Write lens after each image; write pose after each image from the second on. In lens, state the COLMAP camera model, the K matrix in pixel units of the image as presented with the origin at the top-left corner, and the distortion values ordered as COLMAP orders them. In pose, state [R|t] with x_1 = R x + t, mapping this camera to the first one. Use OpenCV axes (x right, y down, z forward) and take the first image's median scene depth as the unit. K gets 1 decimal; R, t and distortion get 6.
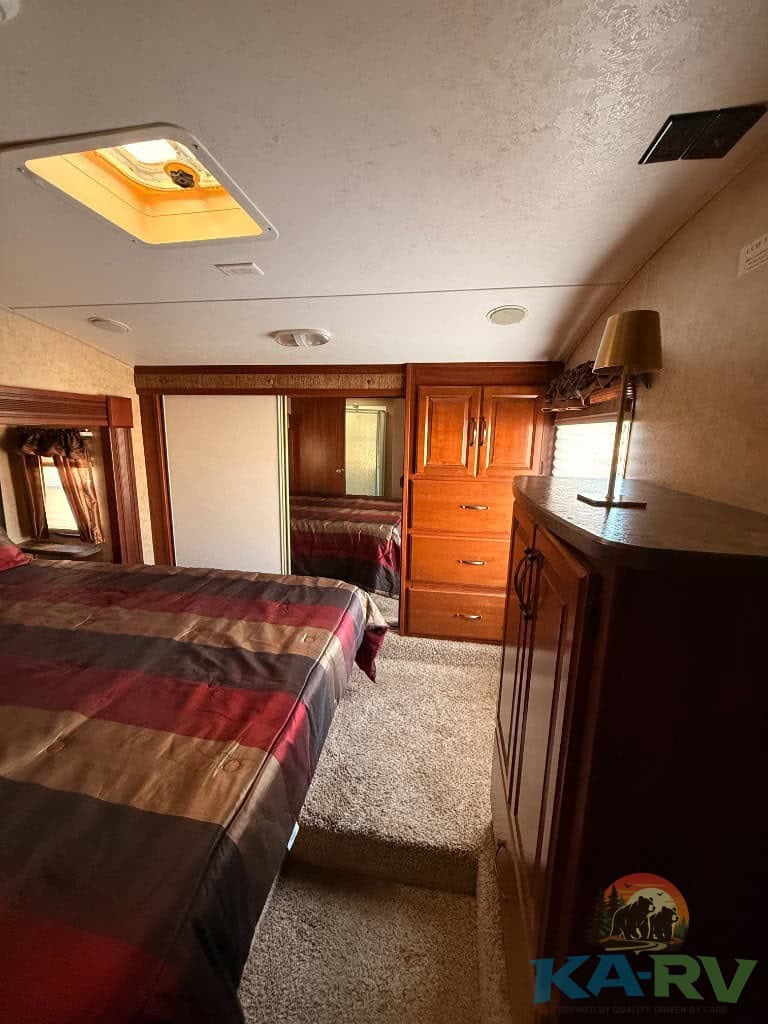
lens RADIAL K [[406.3, 0, 377.6], [0, 406.3, 507.6], [0, 0, 1]] dist [-0.000456, -0.000044]
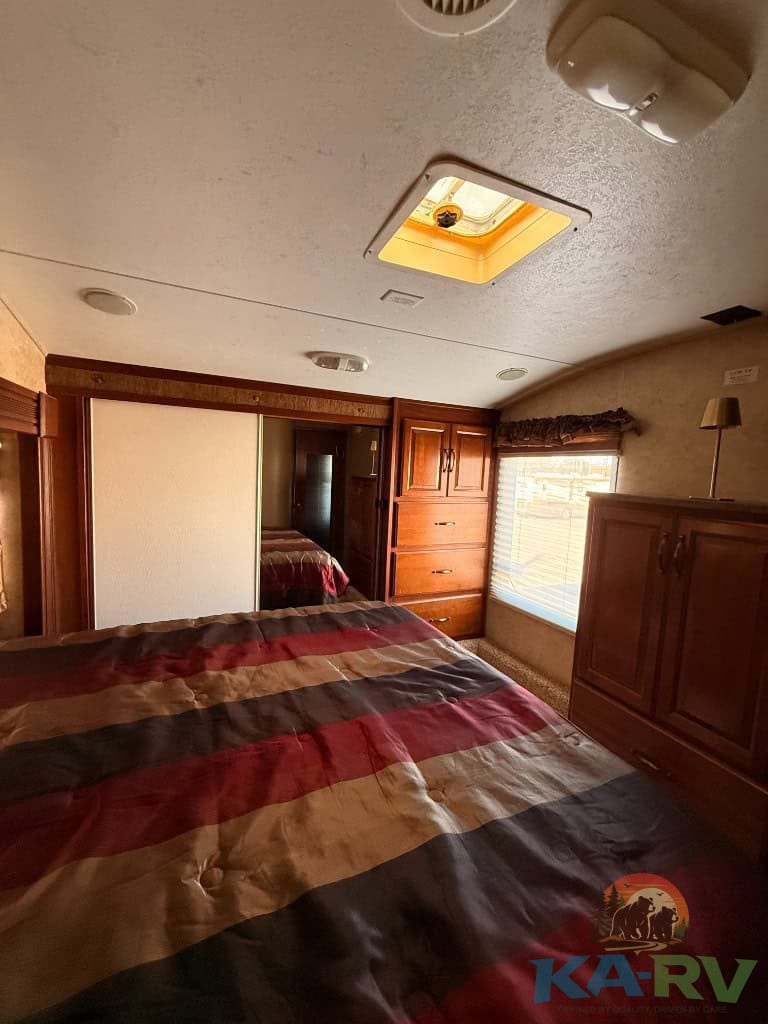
lens RADIAL K [[405.5, 0, 385.3], [0, 405.5, 508.1], [0, 0, 1]] dist [0.001051, 0.000223]
pose [[0.830140, -0.032749, 0.556593, -0.589236], [0.074398, 0.995853, -0.052367, 0.002451], [-0.552570, 0.084881, 0.829133, 0.122098]]
